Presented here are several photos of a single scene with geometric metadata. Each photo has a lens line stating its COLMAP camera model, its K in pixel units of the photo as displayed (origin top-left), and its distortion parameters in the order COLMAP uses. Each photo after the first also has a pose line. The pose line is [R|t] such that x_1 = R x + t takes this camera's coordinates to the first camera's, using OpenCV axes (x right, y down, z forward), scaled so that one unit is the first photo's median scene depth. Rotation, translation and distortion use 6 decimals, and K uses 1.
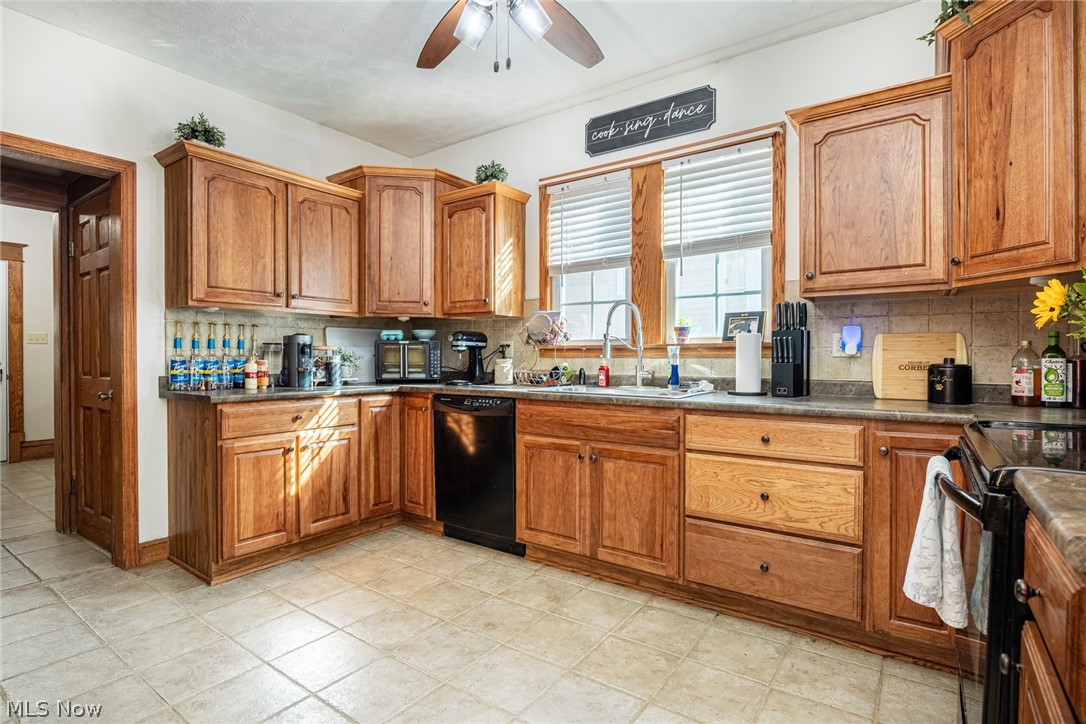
lens RADIAL K [[534.3, 0, 547.0], [0, 534.3, 359.8], [0, 0, 1]] dist [-0.017861, -0.000634]
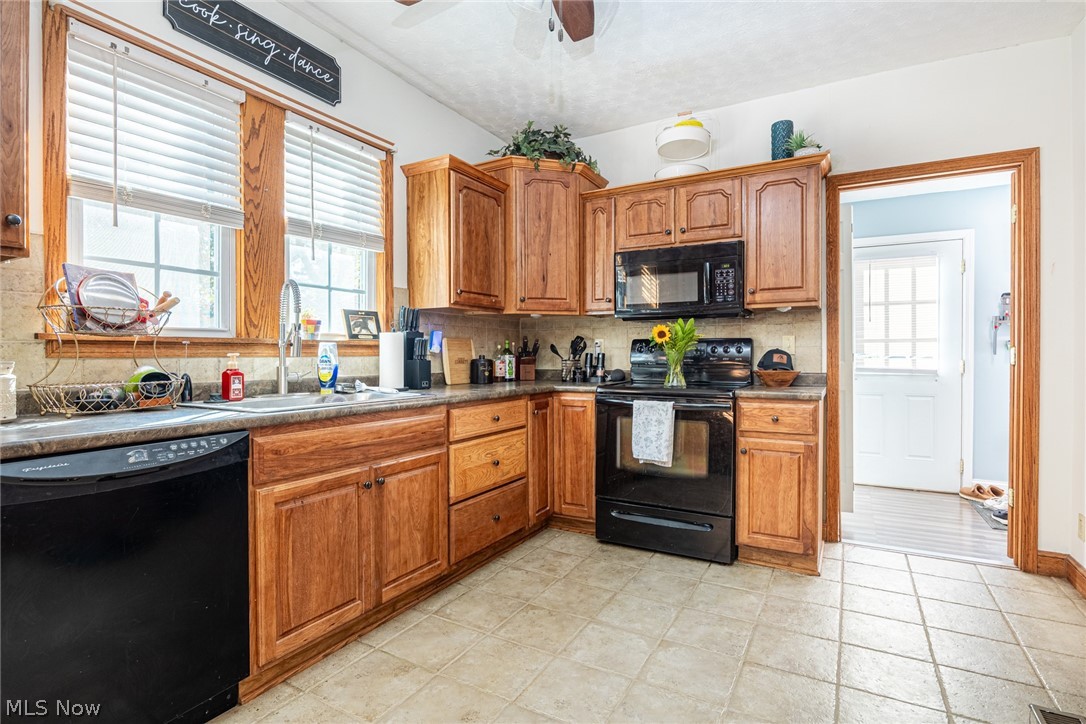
lens RADIAL K [[534.3, 0, 548.7], [0, 534.3, 359.3], [0, 0, 1]] dist [-0.017861, -0.000634]
pose [[-0.101162, -0.009845, 0.994821, -0.686589], [0.007979, 0.999911, 0.010706, -0.005417], [-0.994838, 0.009020, -0.101075, 0.773632]]
